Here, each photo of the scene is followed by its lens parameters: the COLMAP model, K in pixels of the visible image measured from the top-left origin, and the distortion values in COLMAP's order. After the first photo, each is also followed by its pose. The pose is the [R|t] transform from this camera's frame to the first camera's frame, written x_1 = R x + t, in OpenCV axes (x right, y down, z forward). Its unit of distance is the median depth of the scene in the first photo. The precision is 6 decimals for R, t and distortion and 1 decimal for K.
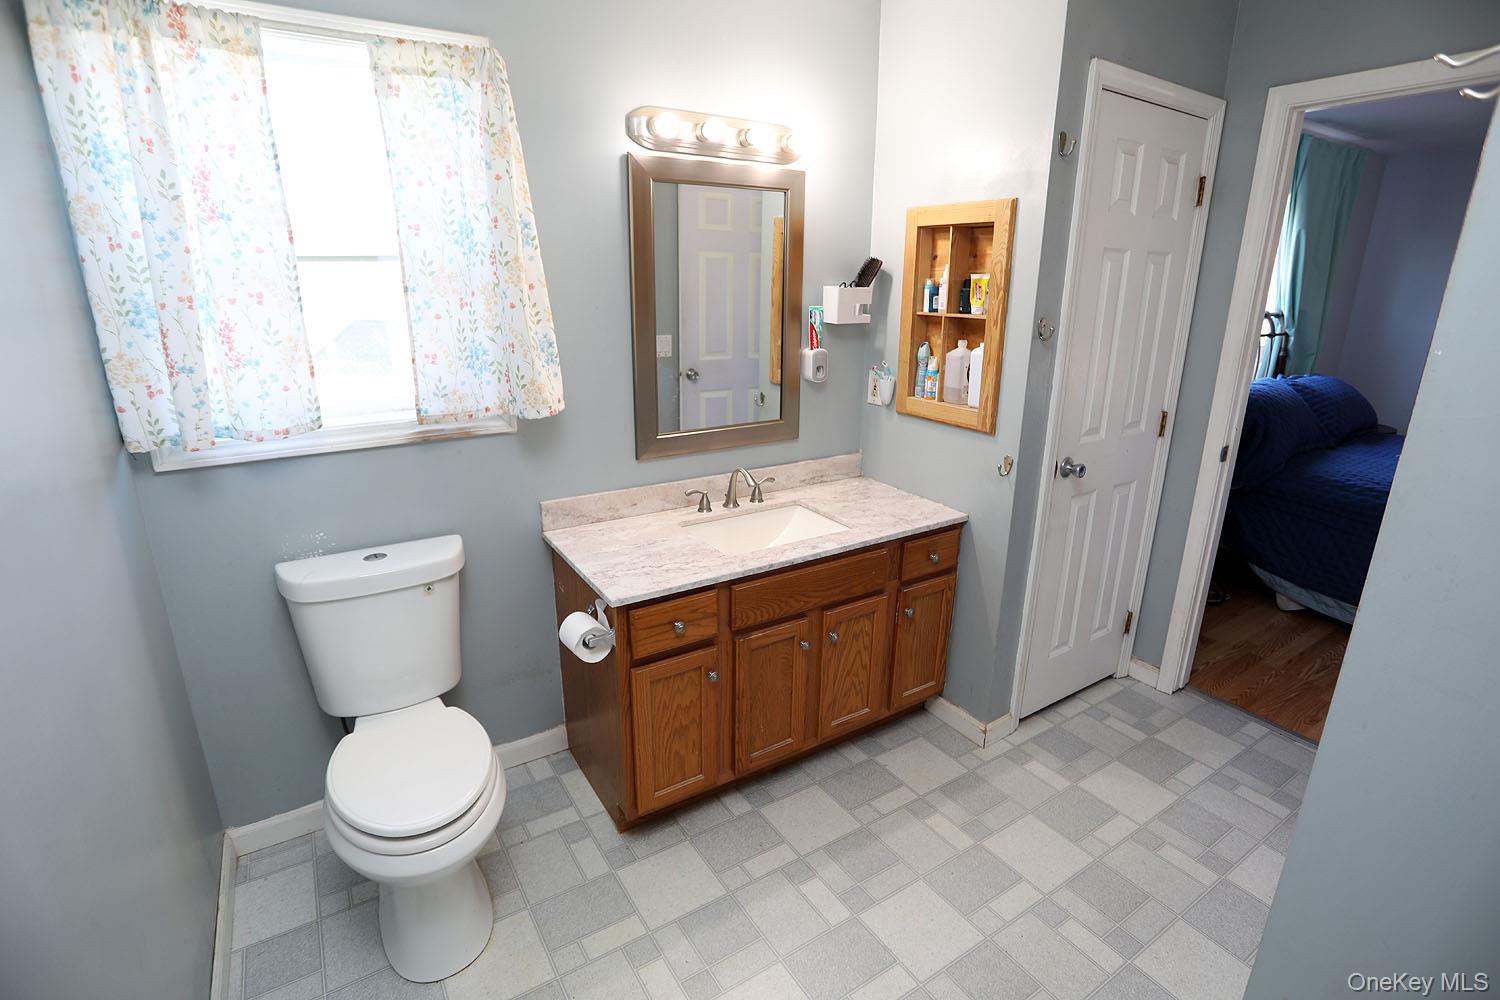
lens RADIAL K [[720.3, 0, 754.4], [0, 720.3, 500.4], [0, 0, 1]] dist [-0.046827, 0.006322]
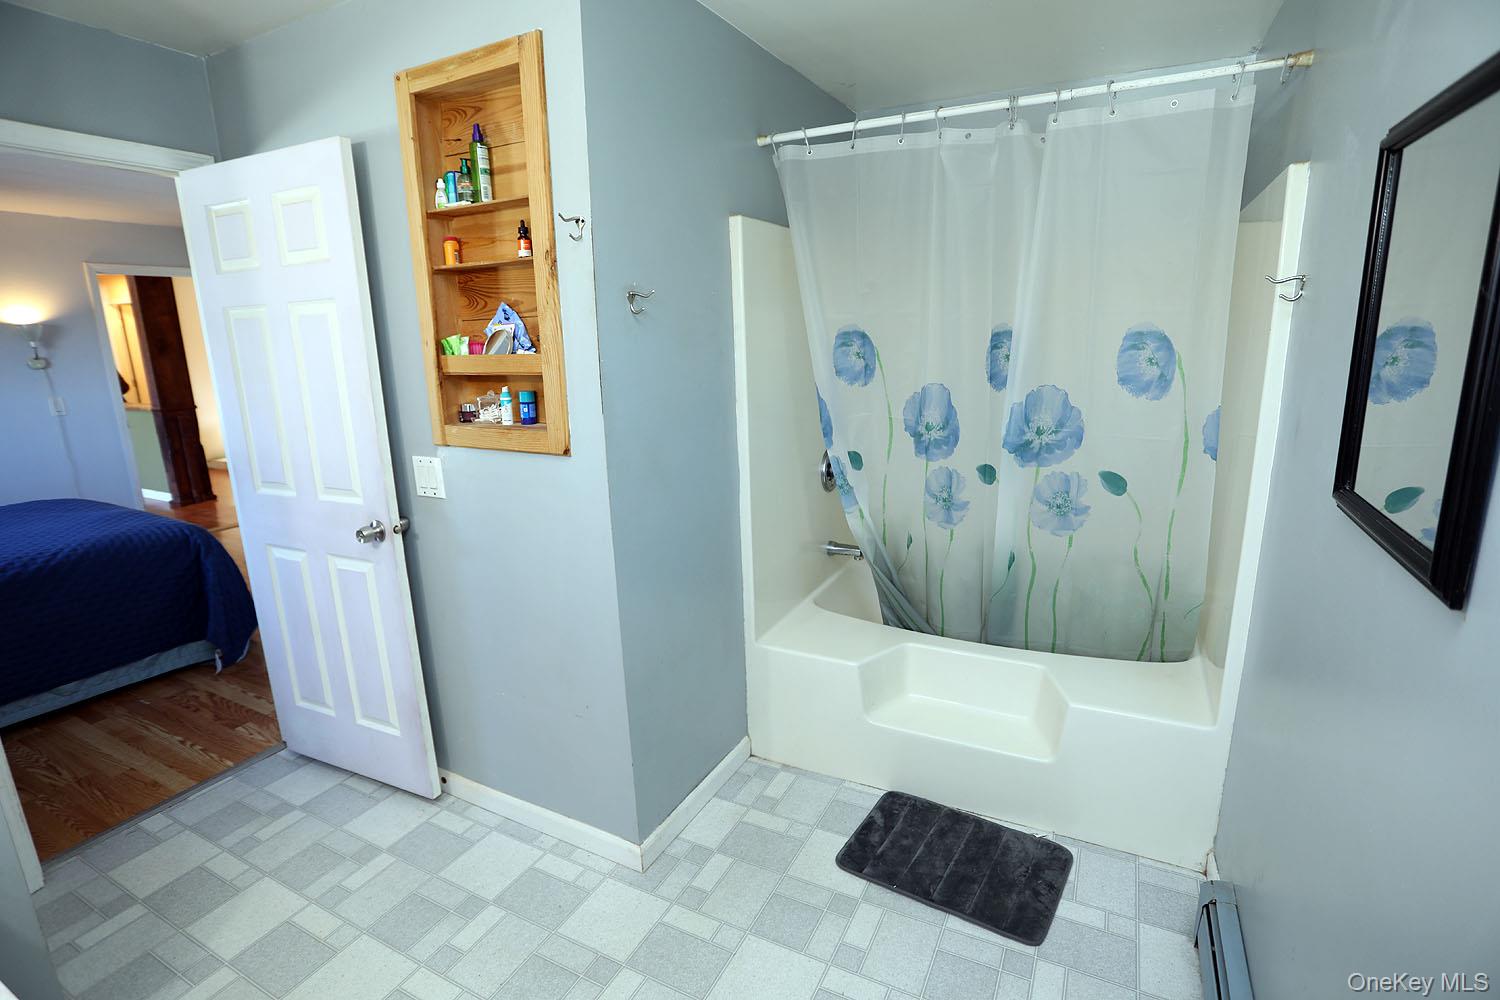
lens RADIAL K [[720.3, 0, 752.5], [0, 720.3, 498.4], [0, 0, 1]] dist [-0.046827, 0.006322]
pose [[-0.502614, -0.194305, 0.842392, -0.540077], [0.272635, 0.889066, 0.367739, -0.257186], [-0.820396, 0.414497, -0.393883, 0.800150]]
